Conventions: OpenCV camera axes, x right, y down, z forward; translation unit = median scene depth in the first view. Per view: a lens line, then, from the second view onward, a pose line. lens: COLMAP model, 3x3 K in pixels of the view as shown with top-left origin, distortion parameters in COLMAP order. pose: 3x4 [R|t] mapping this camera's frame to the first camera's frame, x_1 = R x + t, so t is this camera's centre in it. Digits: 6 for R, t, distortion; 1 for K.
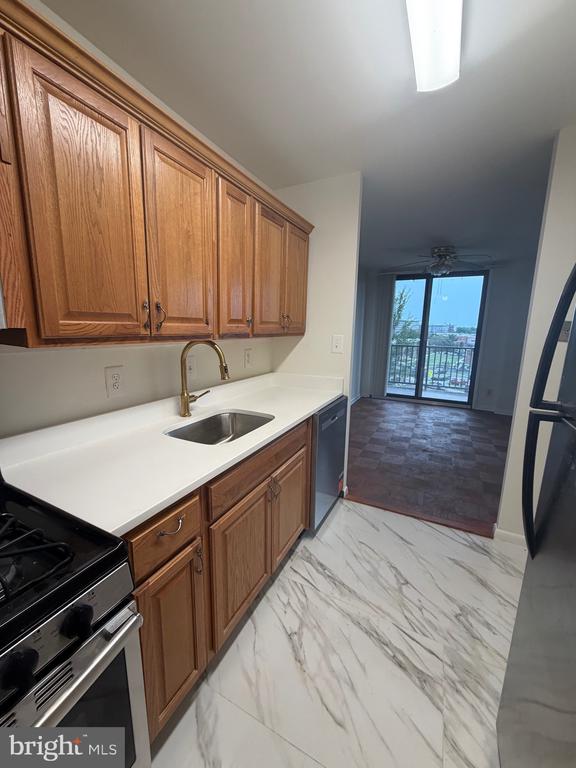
lens RADIAL K [[305.3, 0, 287.4], [0, 305.3, 383.7], [0, 0, 1]] dist [-0.001446, -0.000263]
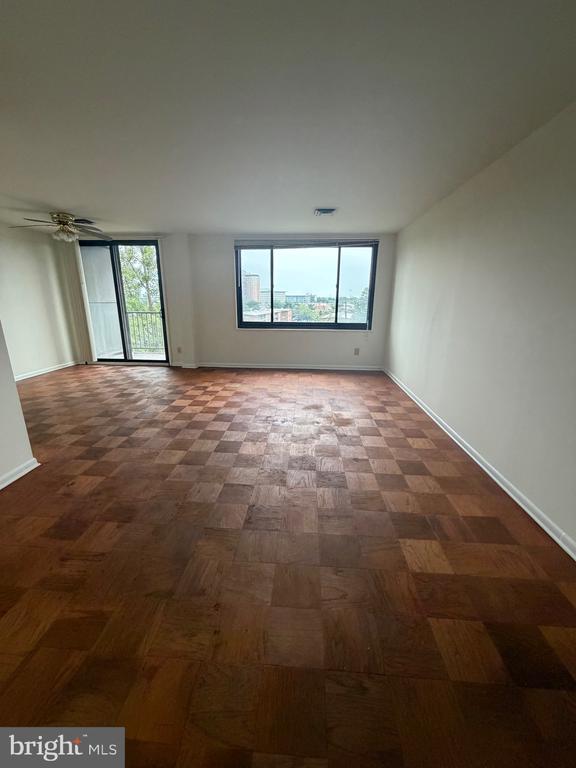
lens RADIAL K [[305.3, 0, 287.4], [0, 305.3, 384.4], [0, 0, 1]] dist [-0.001446, -0.000263]
pose [[0.920944, -0.114498, 0.372495, 1.867327], [0.079762, 0.991009, 0.107416, 0.208183], [-0.381445, -0.069213, 0.921797, -0.748444]]
